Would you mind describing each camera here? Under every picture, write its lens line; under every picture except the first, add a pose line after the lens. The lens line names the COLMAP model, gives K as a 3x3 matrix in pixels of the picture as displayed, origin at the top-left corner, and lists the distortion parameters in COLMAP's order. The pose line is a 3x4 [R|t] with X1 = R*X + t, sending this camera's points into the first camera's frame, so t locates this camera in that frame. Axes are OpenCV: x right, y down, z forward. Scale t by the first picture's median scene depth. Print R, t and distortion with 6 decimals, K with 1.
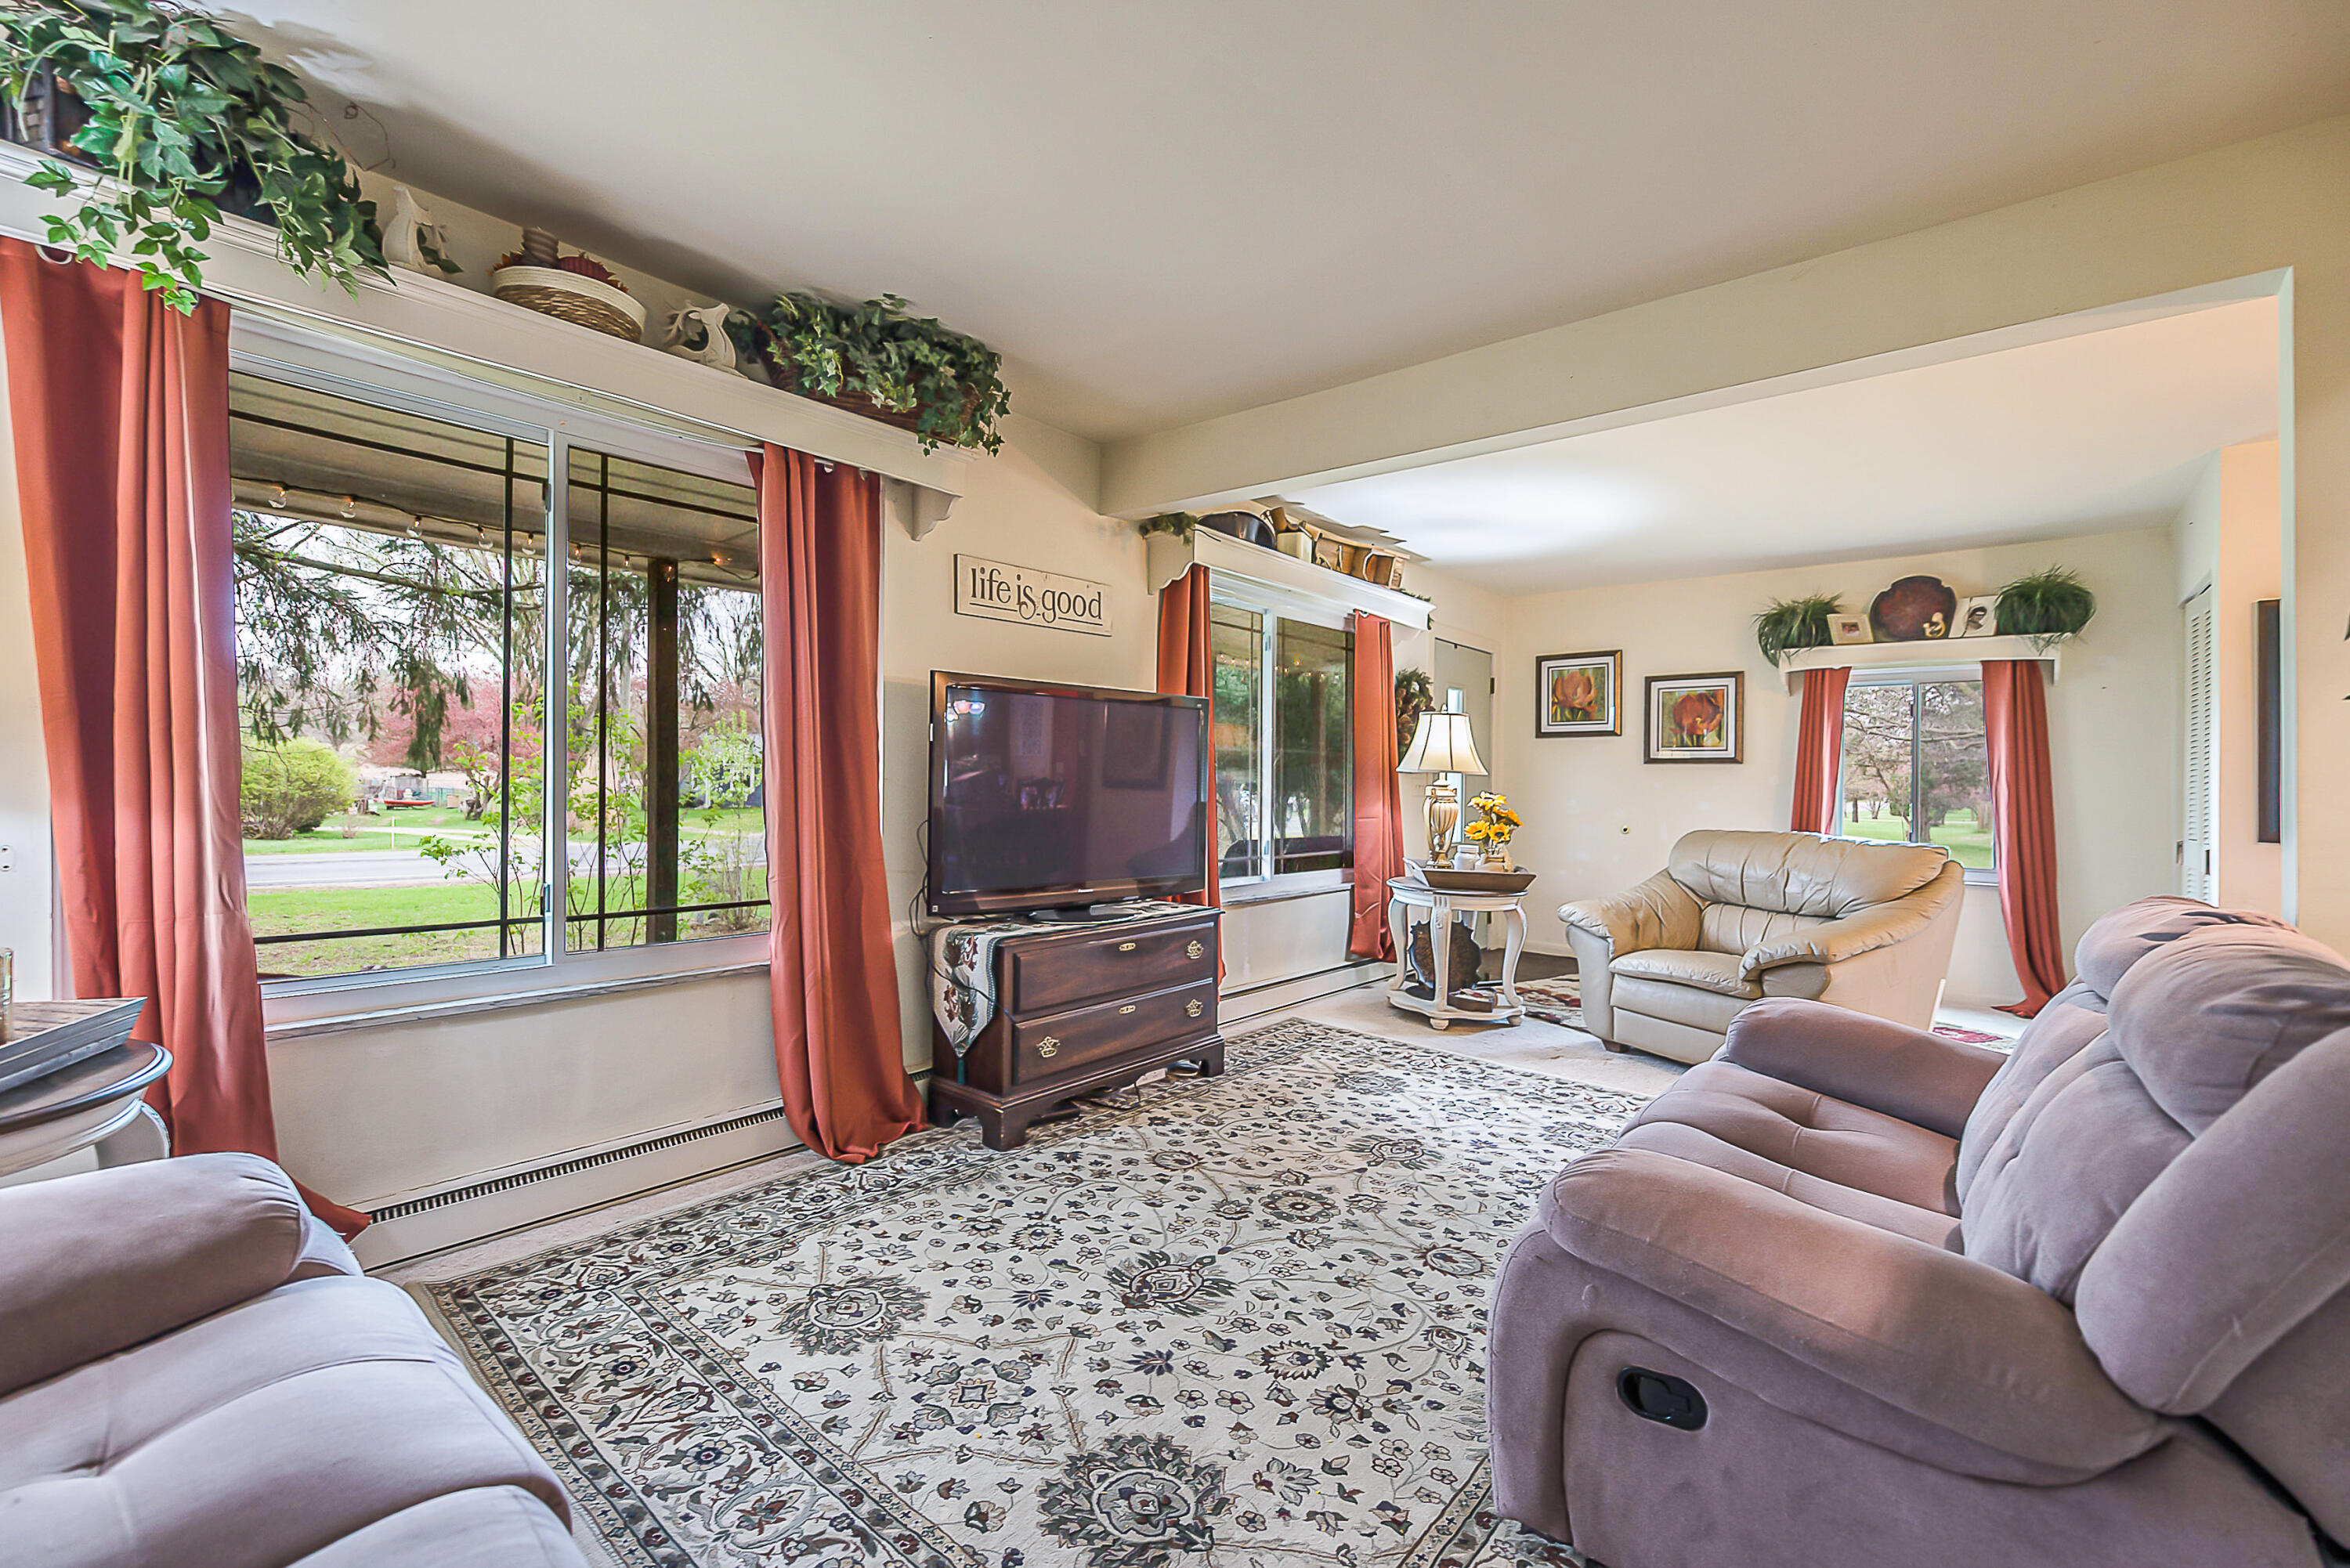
lens RADIAL K [[1010.0, 0, 1184.1], [0, 1010.0, 784.7], [0, 0, 1]] dist [-0.010064, -0.001546]
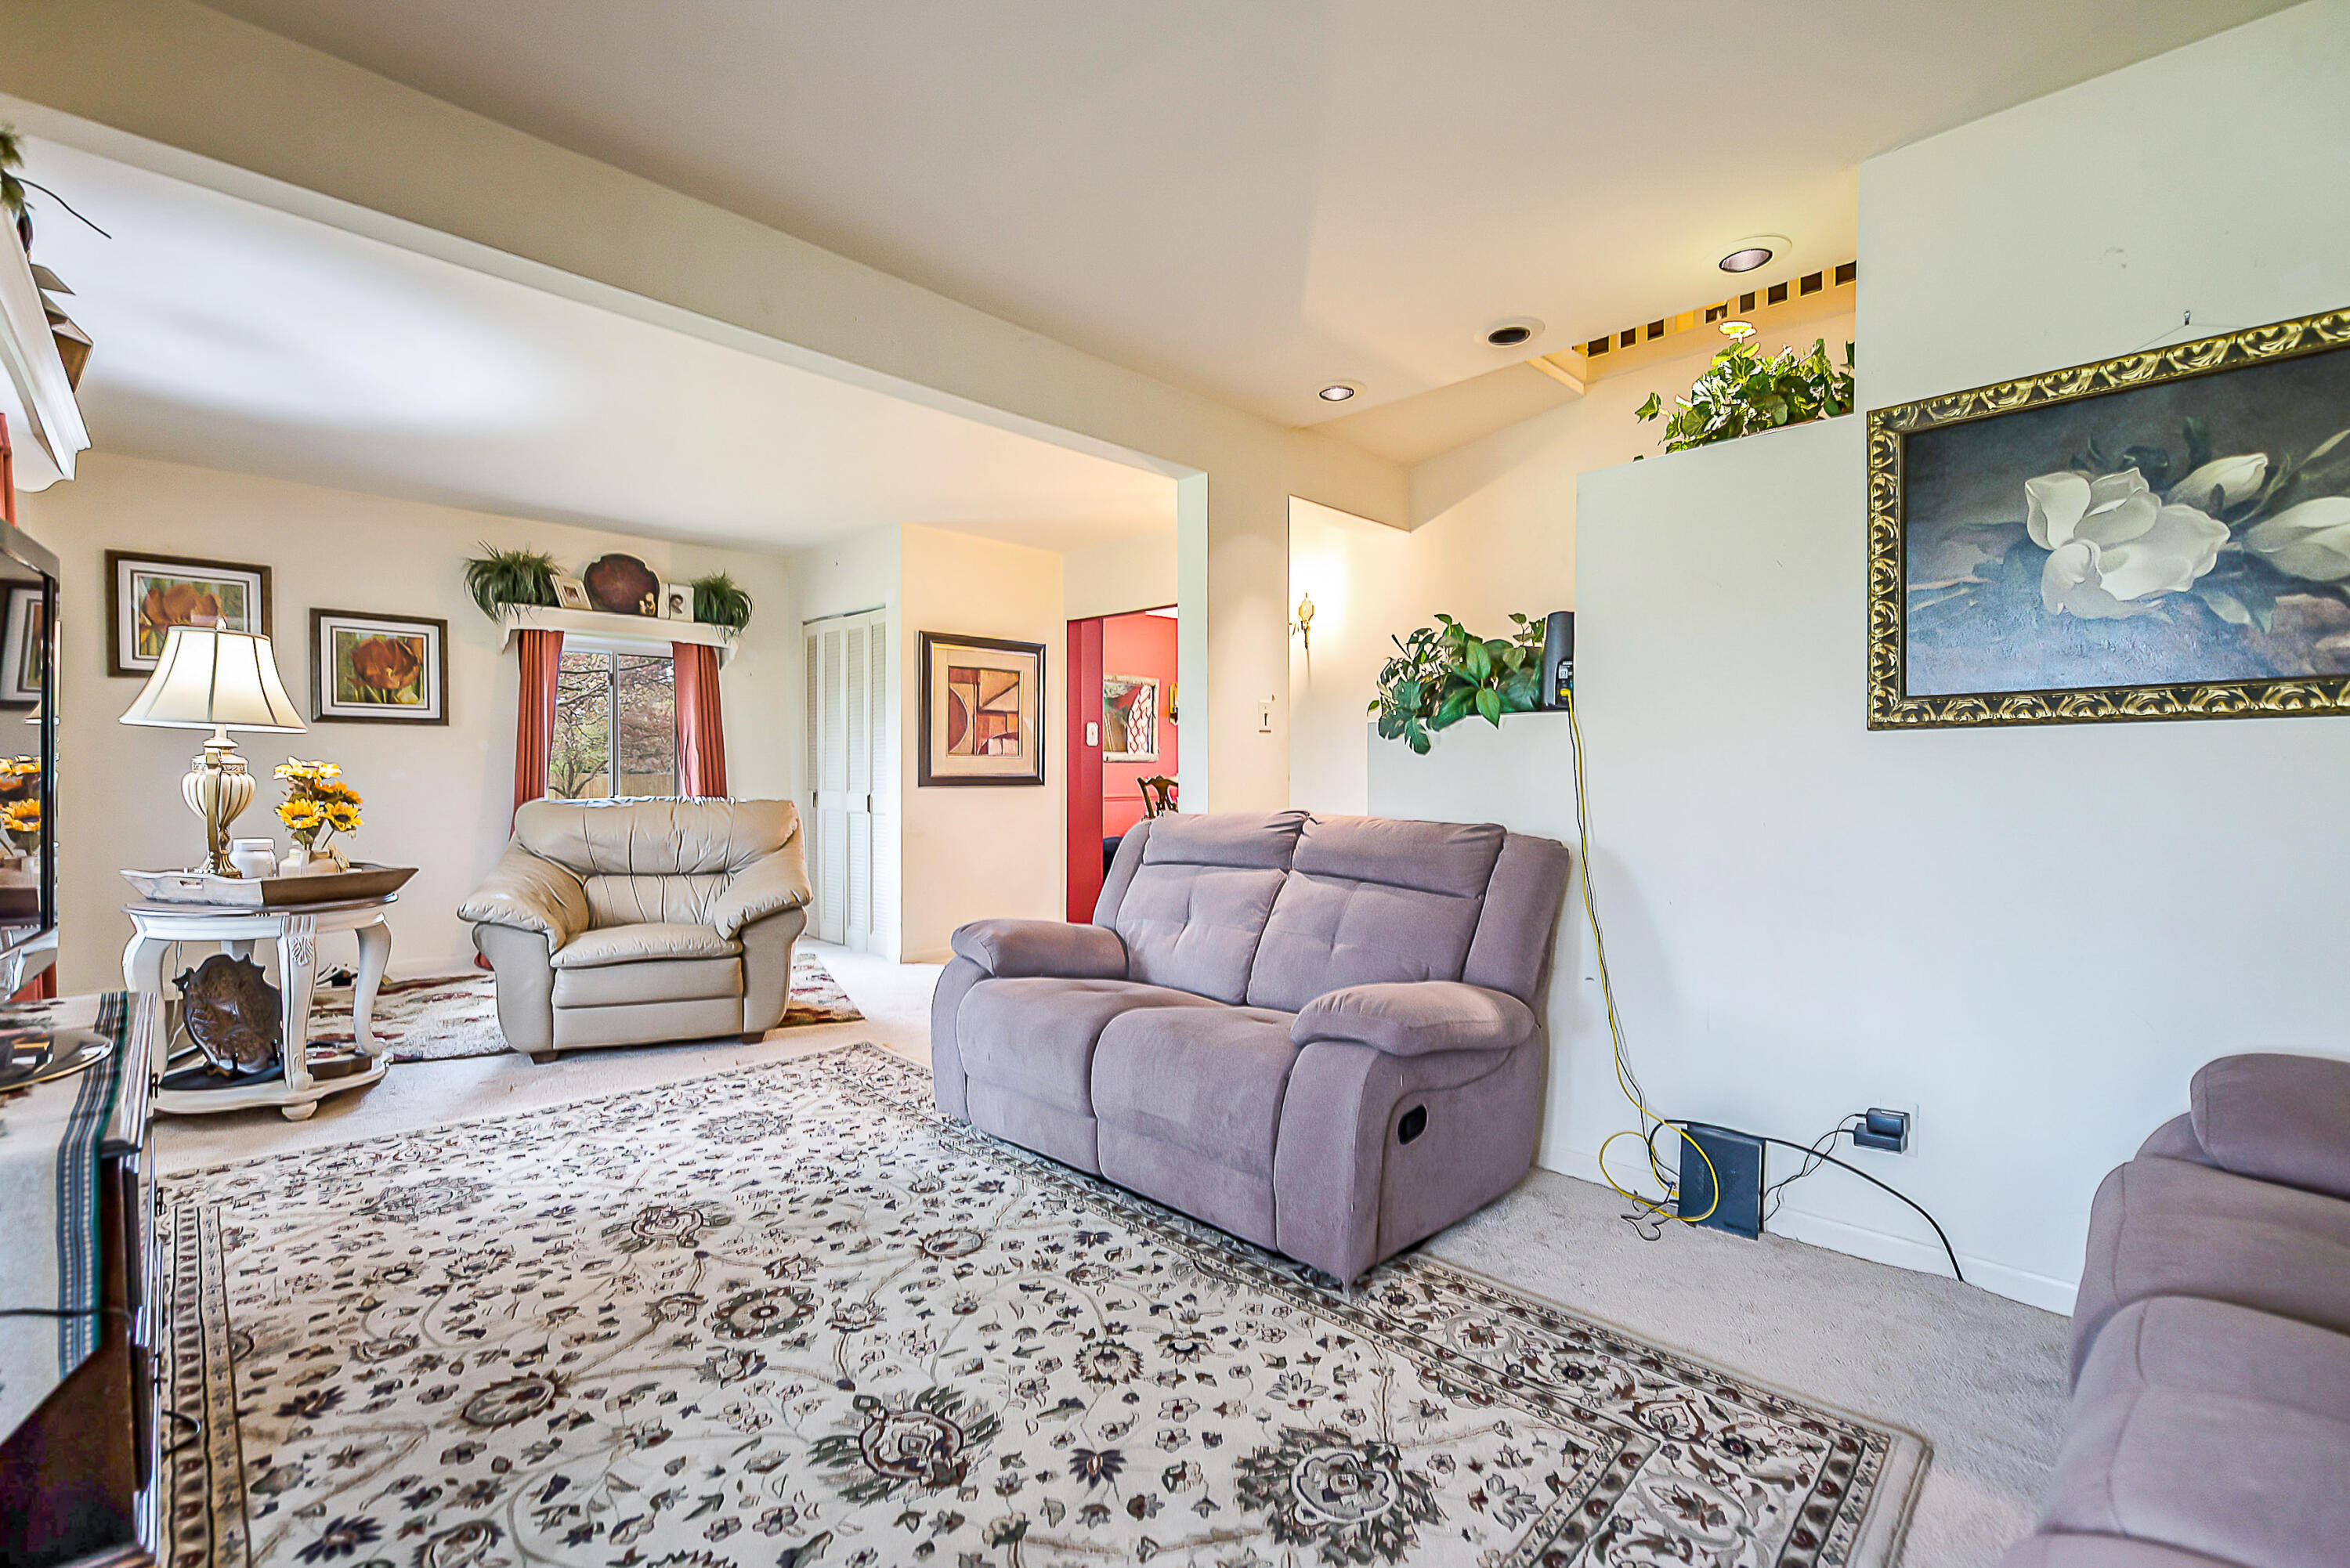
lens RADIAL K [[1010.0, 0, 1184.0], [0, 1010.0, 776.9], [0, 0, 1]] dist [-0.010064, -0.001546]
pose [[0.071366, -0.022579, 0.997195, -0.467888], [0.000887, 0.999745, 0.022573, 0.007952], [-0.997450, -0.000726, 0.071368, 0.509395]]
